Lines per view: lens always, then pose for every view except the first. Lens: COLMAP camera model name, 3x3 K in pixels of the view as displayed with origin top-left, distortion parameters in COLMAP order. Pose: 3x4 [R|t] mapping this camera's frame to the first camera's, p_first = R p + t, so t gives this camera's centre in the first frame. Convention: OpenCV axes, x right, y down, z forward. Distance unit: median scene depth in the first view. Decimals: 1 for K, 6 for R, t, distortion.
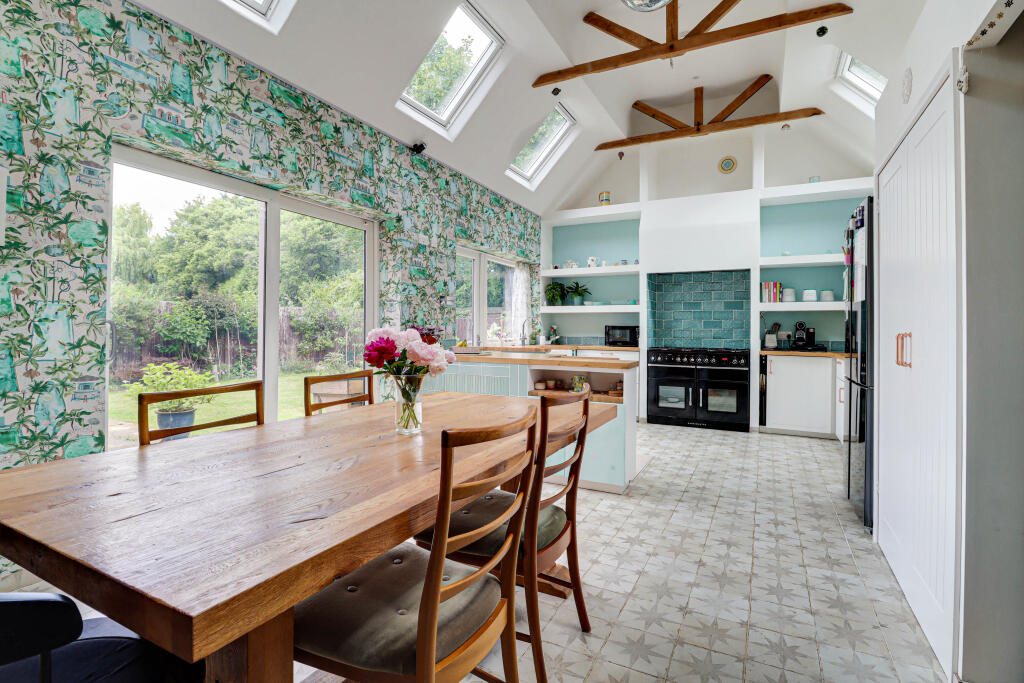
lens RADIAL K [[485.0, 0, 512.0], [0, 485.0, 341.5], [0, 0, 1]] dist [0.052566, -0.000191]
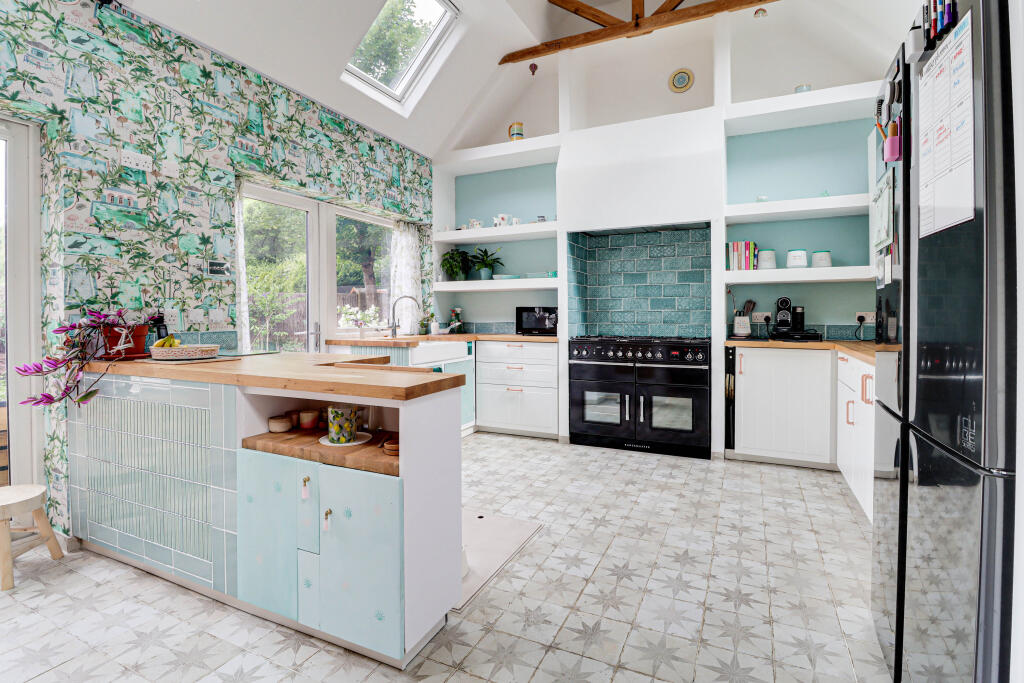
lens RADIAL K [[408.5, 0, 512.0], [0, 408.5, 341.5], [0, 0, 1]] dist [-0.015733, 0.000266]
pose [[0.999653, -0.011655, -0.023630, 0.204397], [0.012645, 0.999031, 0.042165, -0.006883], [0.023115, -0.042449, 0.998831, 0.396356]]
